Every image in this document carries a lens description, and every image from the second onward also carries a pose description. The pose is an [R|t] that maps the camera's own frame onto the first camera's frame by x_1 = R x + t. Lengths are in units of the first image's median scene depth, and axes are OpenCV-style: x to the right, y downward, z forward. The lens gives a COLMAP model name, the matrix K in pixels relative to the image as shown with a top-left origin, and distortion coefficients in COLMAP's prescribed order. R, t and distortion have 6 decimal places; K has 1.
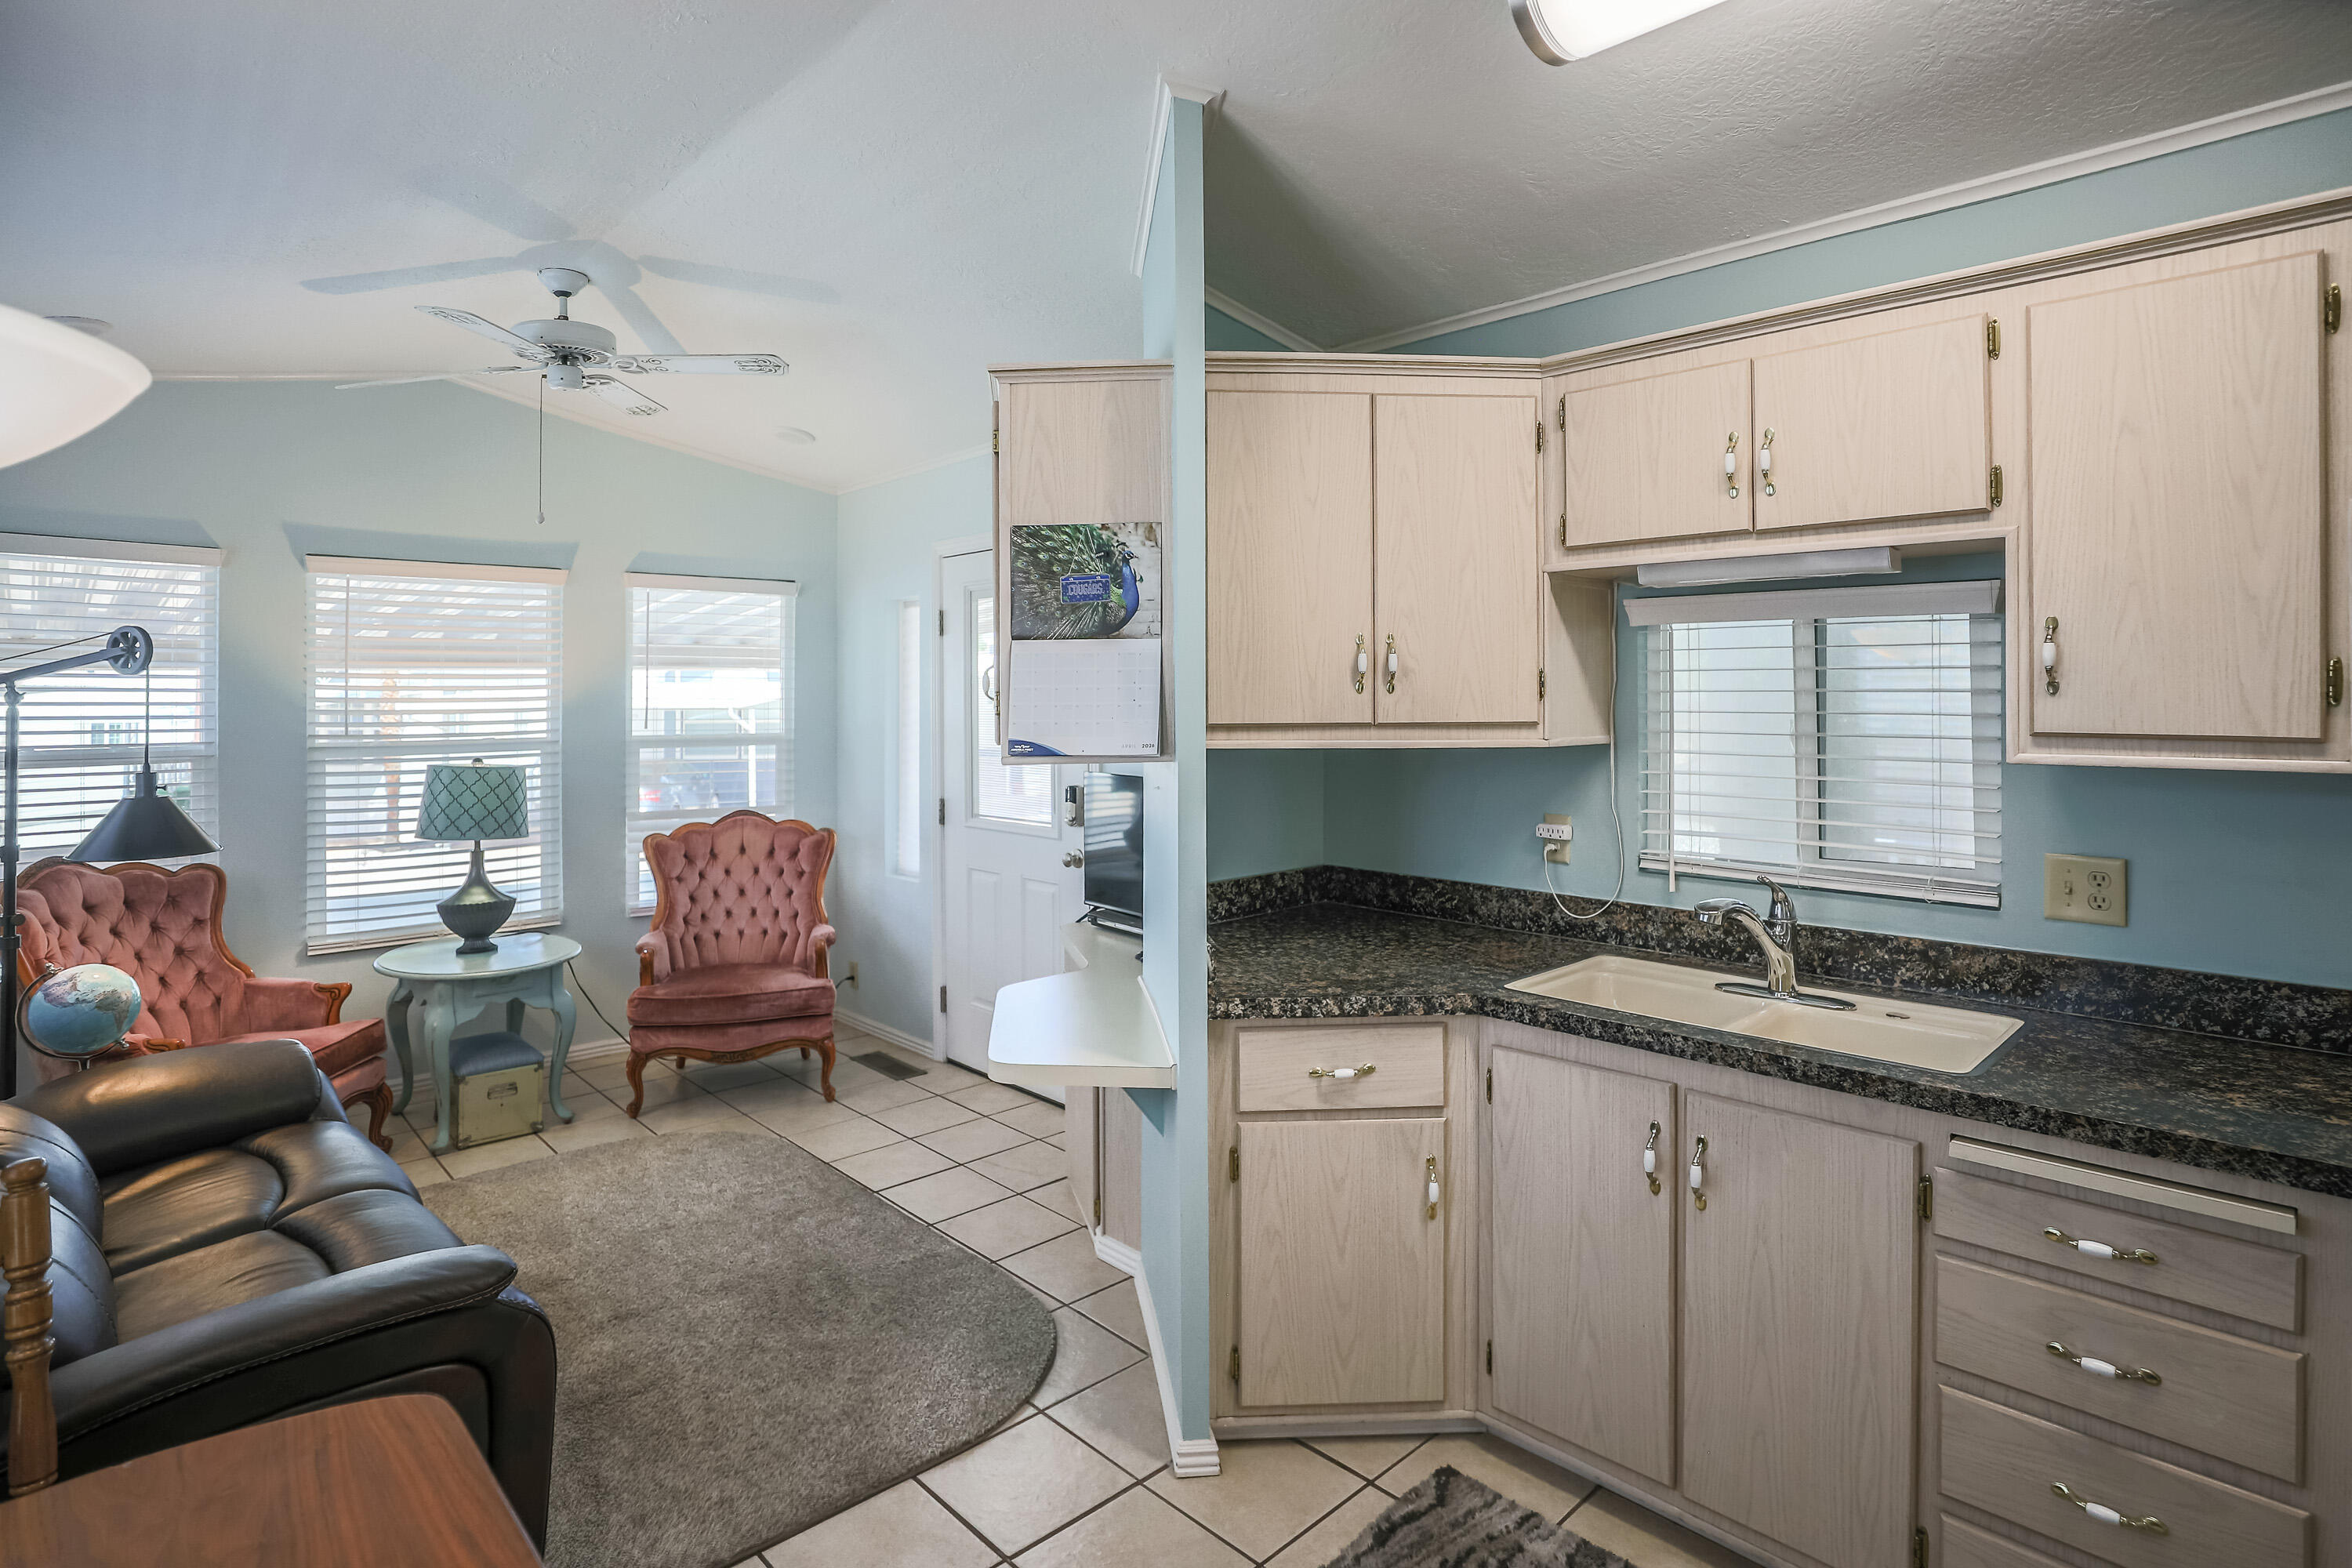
lens RADIAL K [[1169.6, 0, 1144.7], [0, 1169.6, 669.7], [0, 0, 1]] dist [-0.029238, 0.005511]
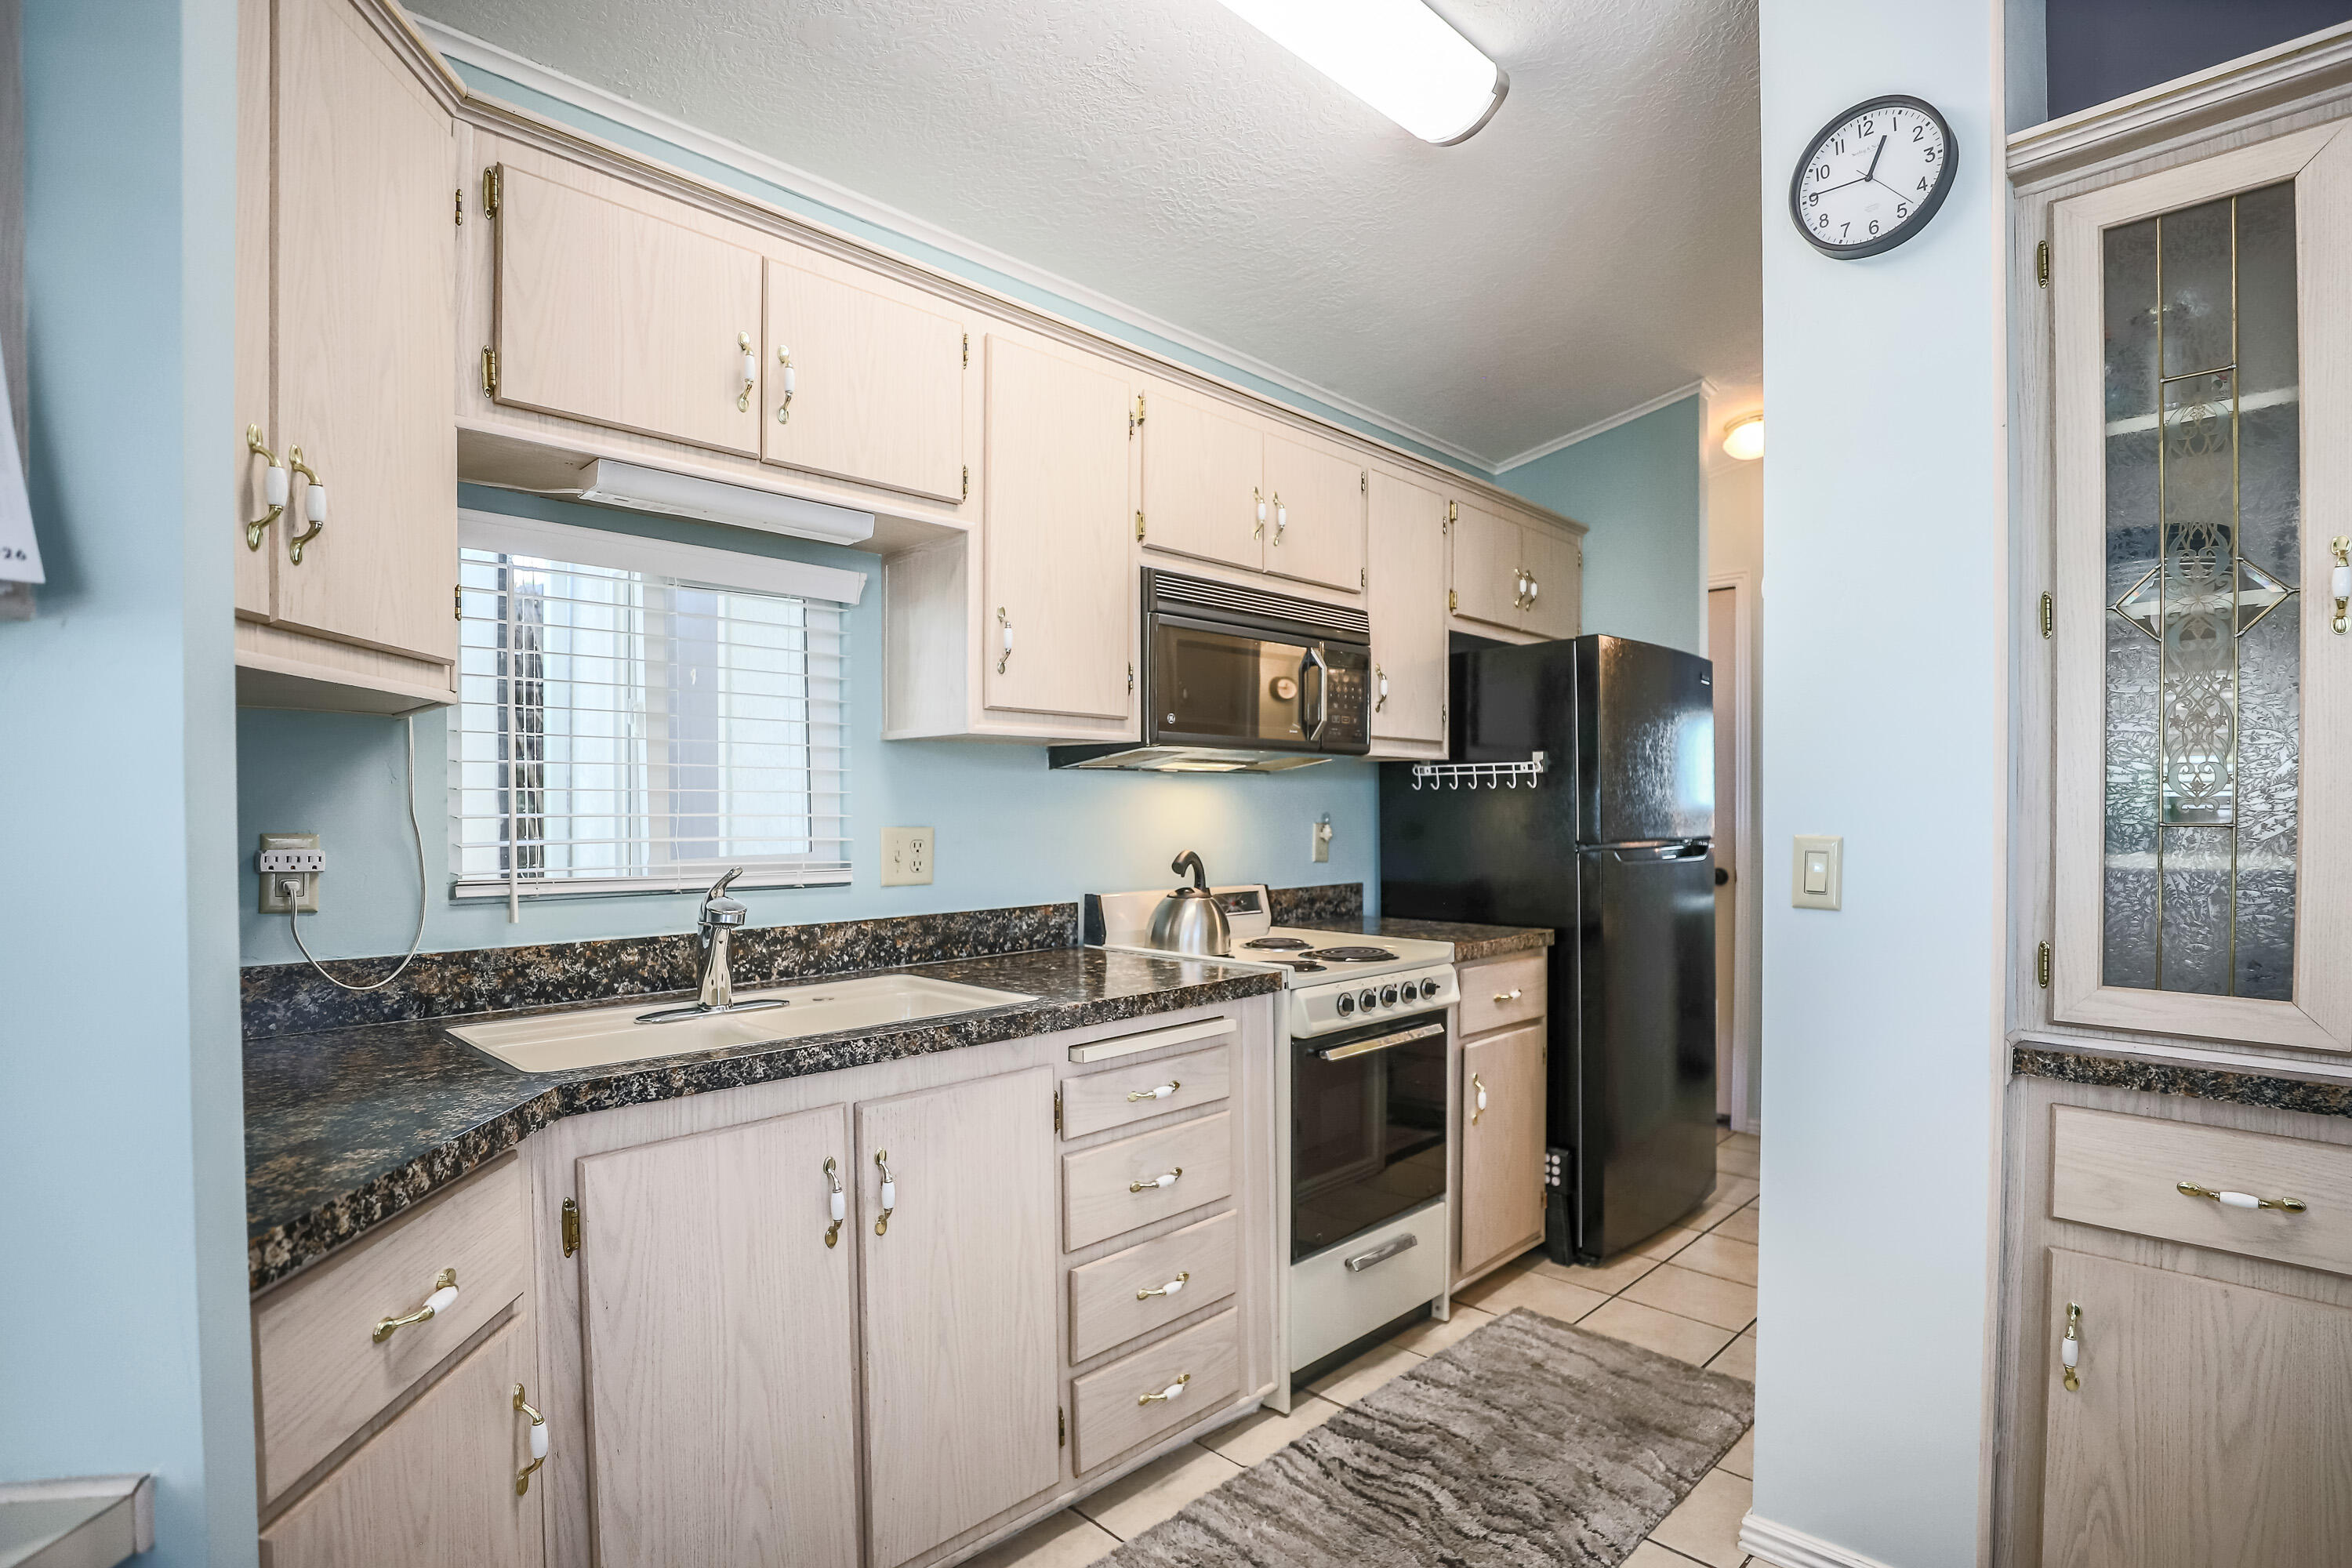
lens RADIAL K [[1169.6, 0, 1202.7], [0, 1169.6, 812.0], [0, 0, 1]] dist [-0.029238, 0.005511]
pose [[-0.048934, 0.000290, 0.998802, -0.222275], [-0.020238, 0.999794, -0.001281, 0.087313], [-0.998597, -0.020276, -0.048918, 0.466699]]
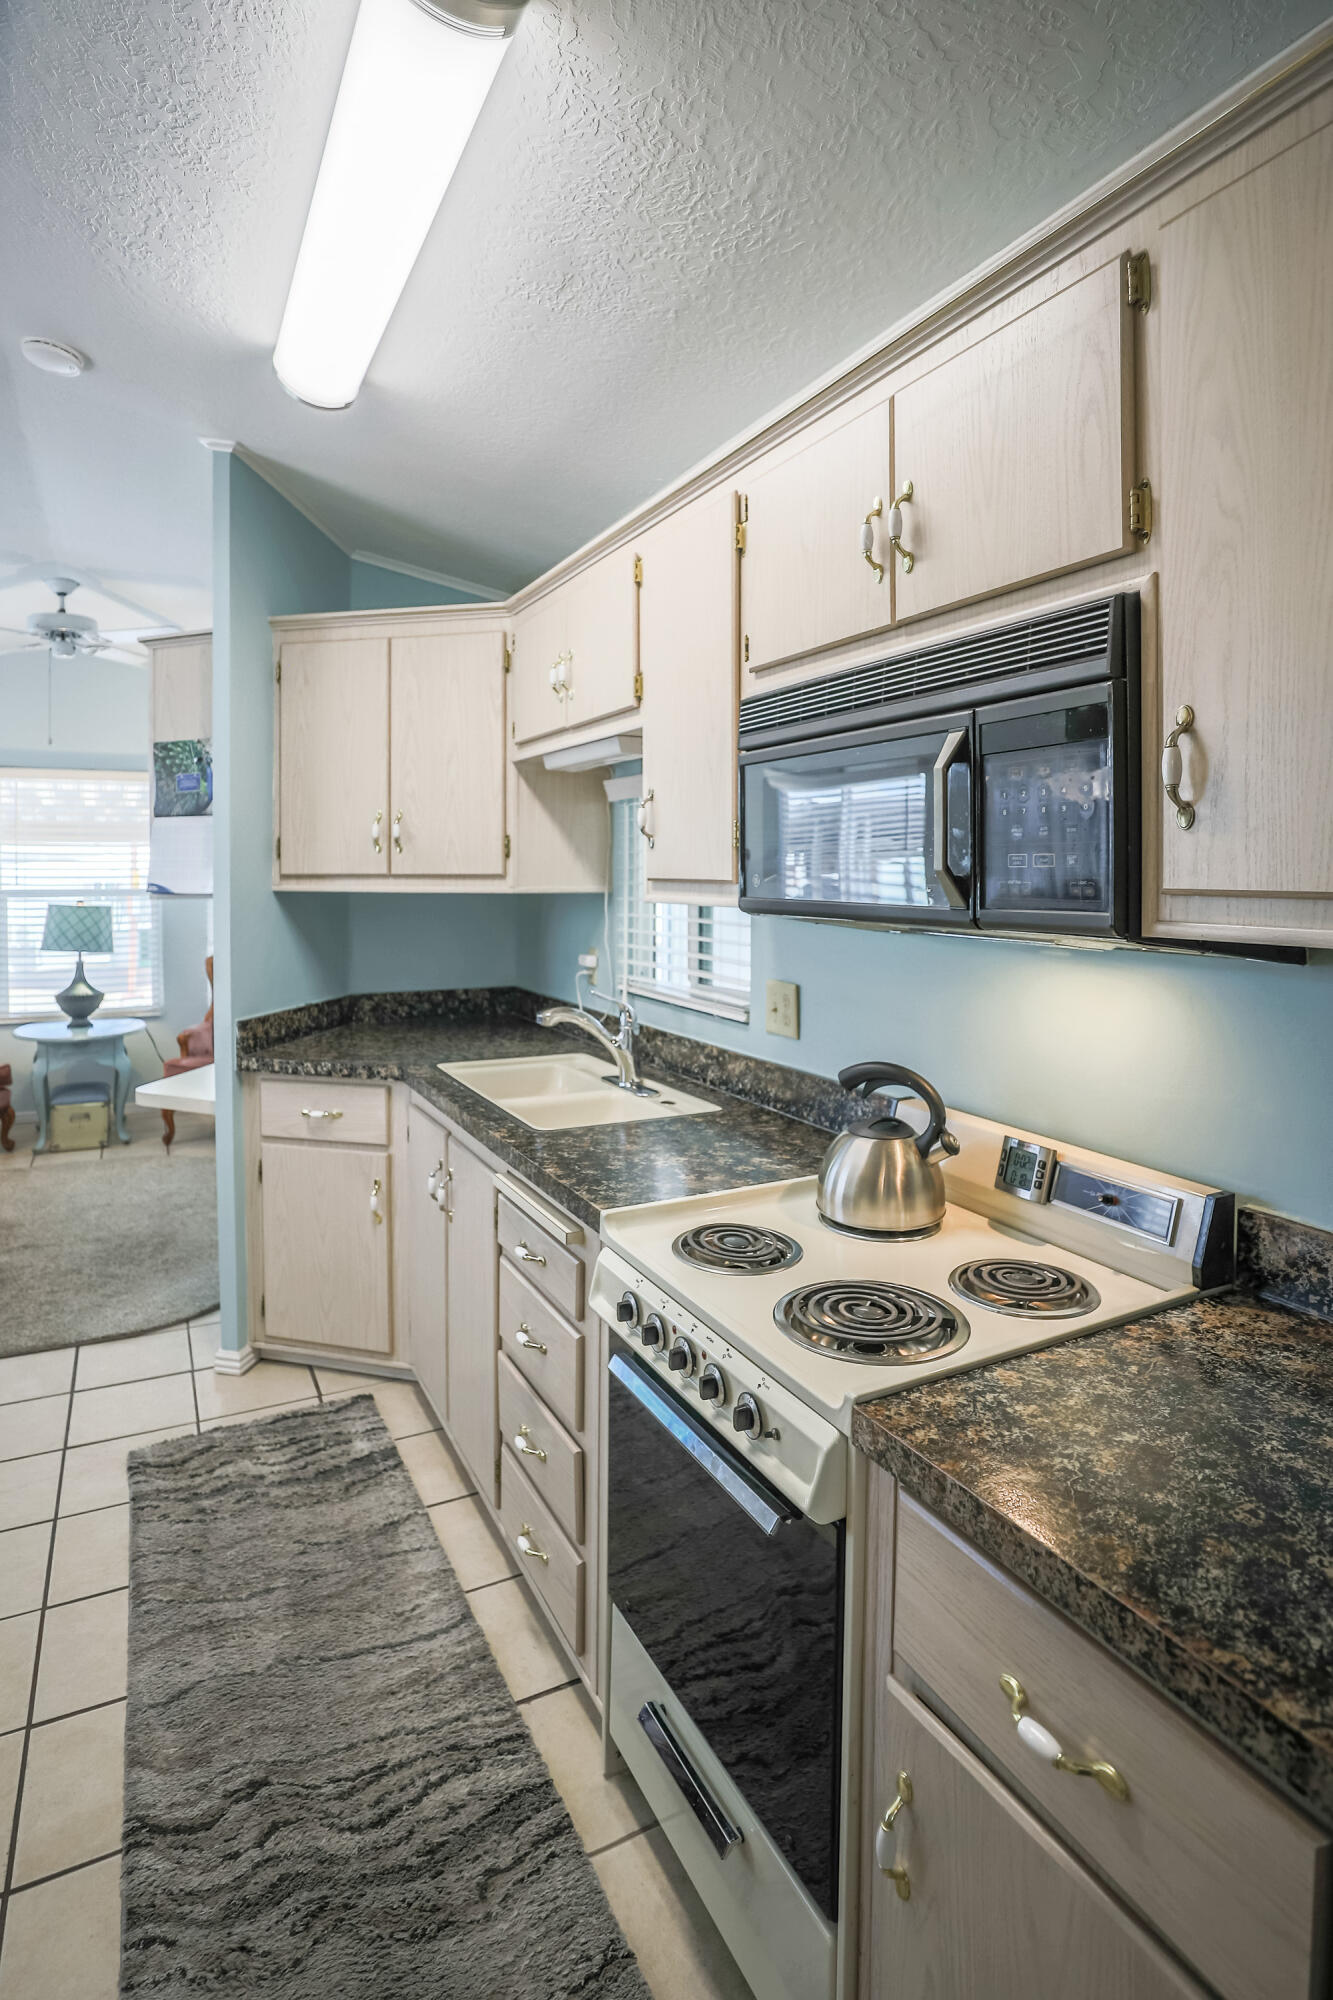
lens RADIAL K [[994.6, 0, 618.9], [0, 994.6, 866.3], [0, 0, 1]] dist [-0.029238, 0.005511]
pose [[0.958278, 0.004280, -0.285806, 0.583317], [0.001336, 0.999810, 0.019450, 0.009818], [0.285835, -0.019020, 0.958090, -0.043170]]
